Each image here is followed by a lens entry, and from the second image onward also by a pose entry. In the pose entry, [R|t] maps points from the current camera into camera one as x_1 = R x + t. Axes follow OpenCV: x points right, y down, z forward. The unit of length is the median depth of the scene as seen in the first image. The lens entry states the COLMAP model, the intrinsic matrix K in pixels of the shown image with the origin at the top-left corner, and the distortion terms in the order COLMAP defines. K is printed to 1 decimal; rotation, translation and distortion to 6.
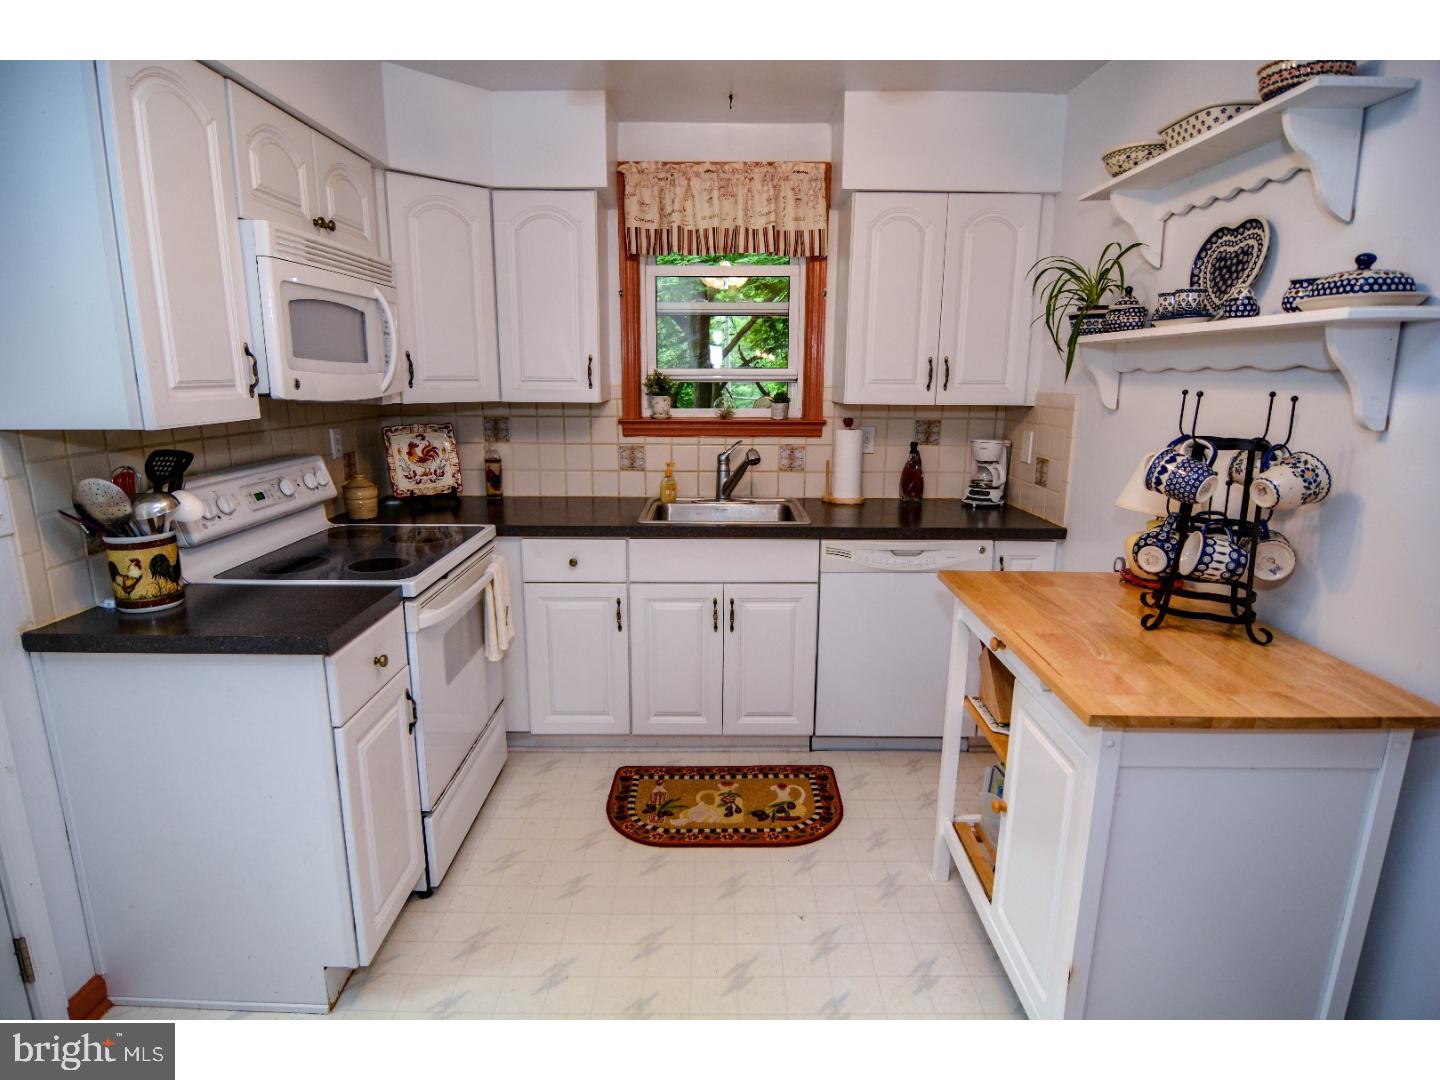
lens RADIAL K [[786.5, 0, 723.6], [0, 786.5, 543.1], [0, 0, 1]] dist [-0.006168, -0.012708]
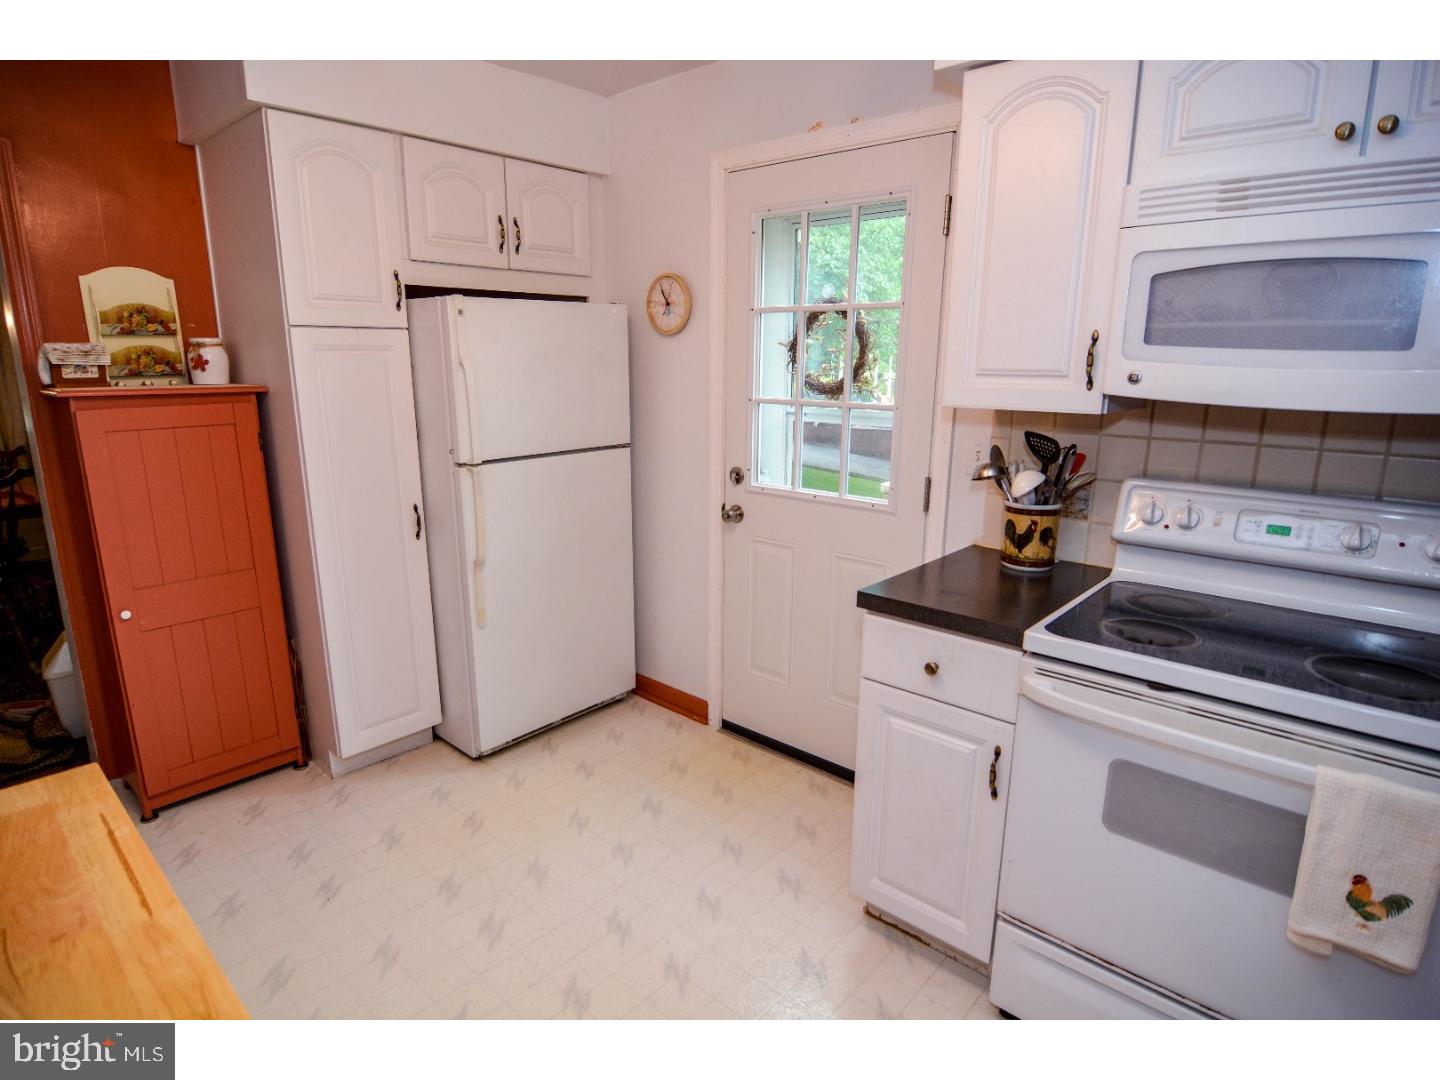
lens RADIAL K [[786.5, 0, 705.8], [0, 786.5, 541.7], [0, 0, 1]] dist [-0.006168, -0.012708]
pose [[-0.675302, 0.160521, -0.719862, 0.266292], [-0.165200, 0.918309, 0.359747, -0.187895], [0.718802, 0.361859, -0.593617, 0.863920]]
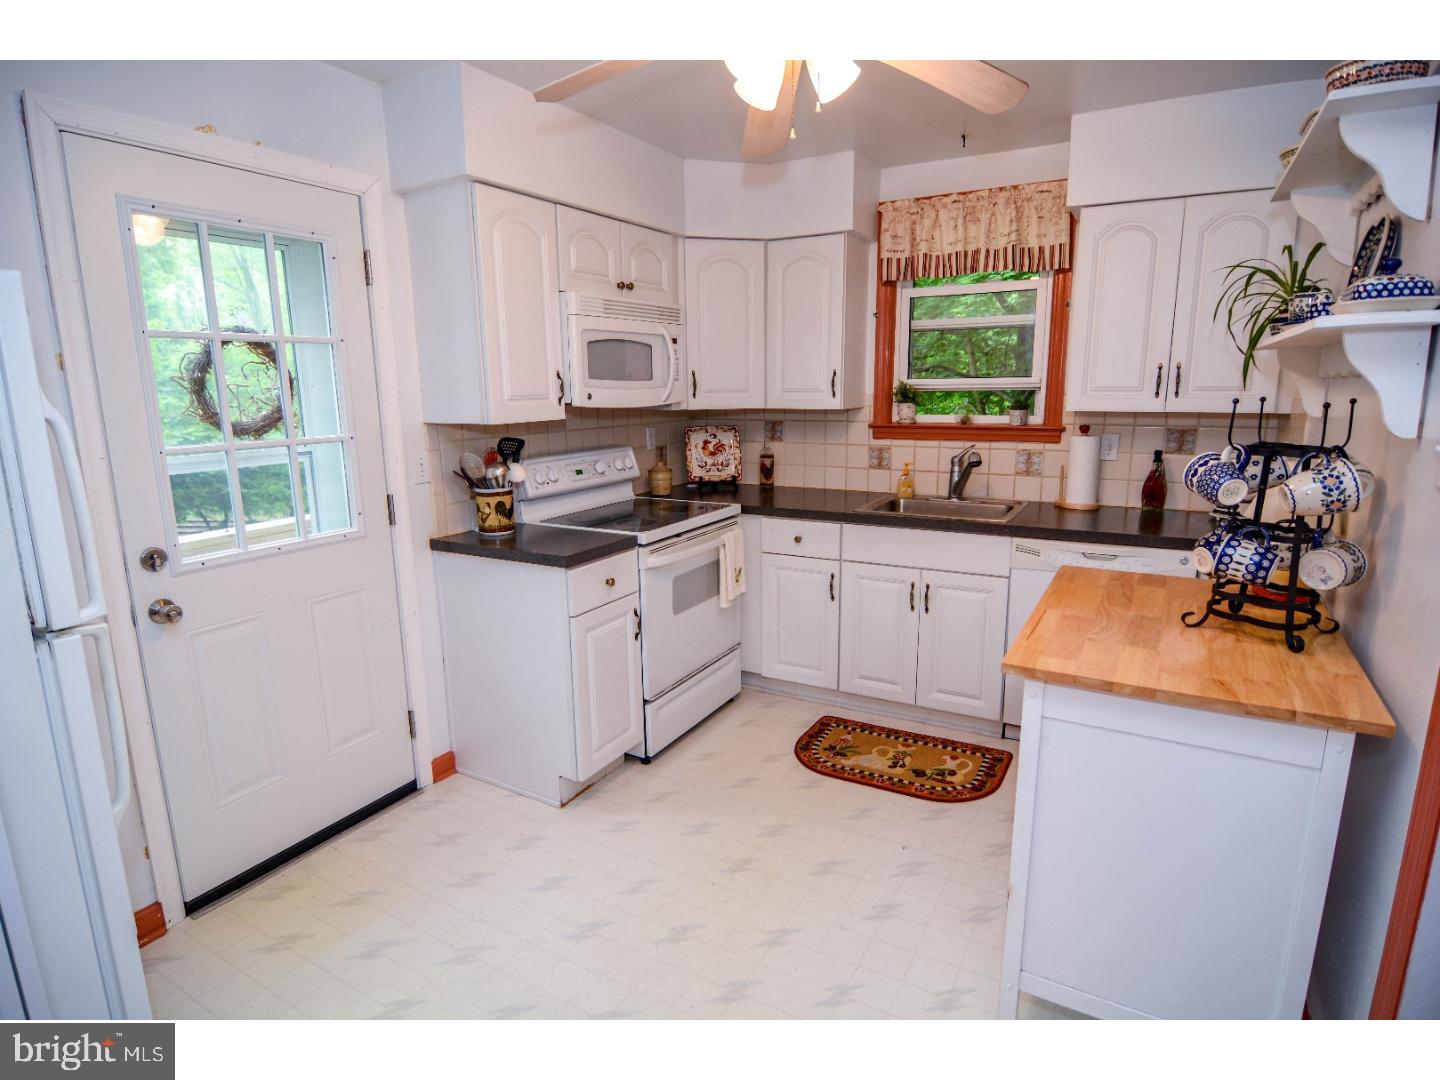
lens RADIAL K [[786.5, 0, 710.0], [0, 786.5, 541.7], [0, 0, 1]] dist [-0.006168, -0.012708]
pose [[0.865956, 0.083193, -0.493152, 0.300256], [-0.088259, 0.996012, 0.013044, 0.024698], [0.492271, 0.032229, 0.869845, -0.136136]]
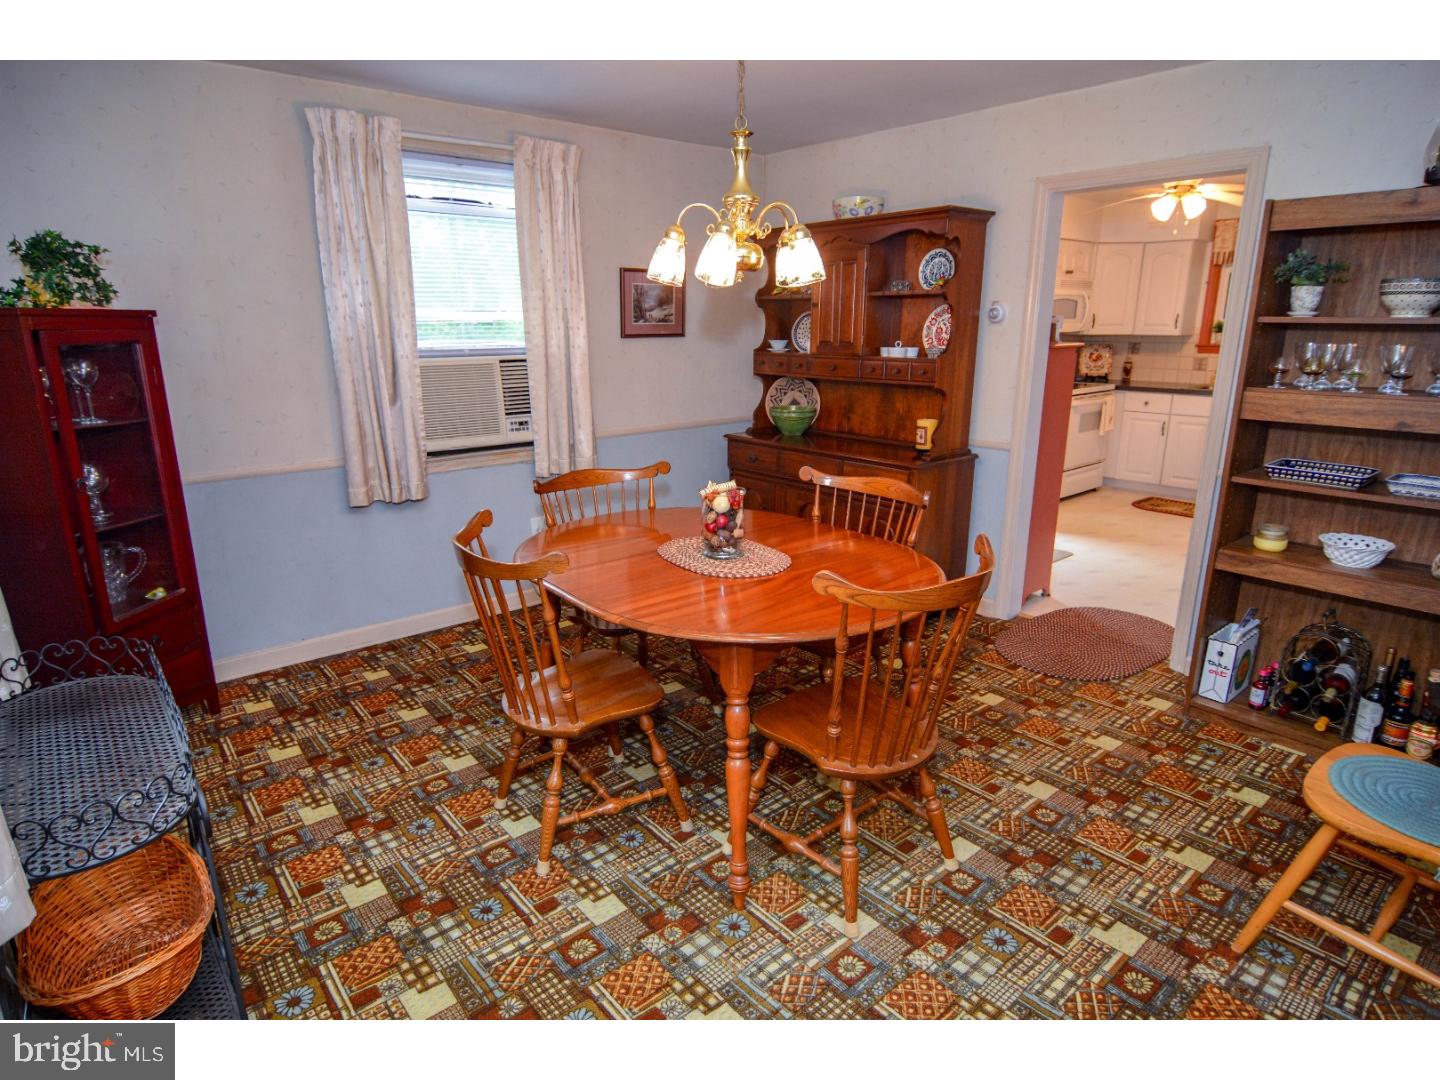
lens RADIAL K [[786.5, 0, 709.9], [0, 786.5, 537.5], [0, 0, 1]] dist [-0.006168, -0.012708]
pose [[0.638699, 0.193456, -0.744740, 0.815428], [-0.151602, 0.980545, 0.124694, 0.331024], [0.754374, 0.033262, 0.655602, -1.542969]]
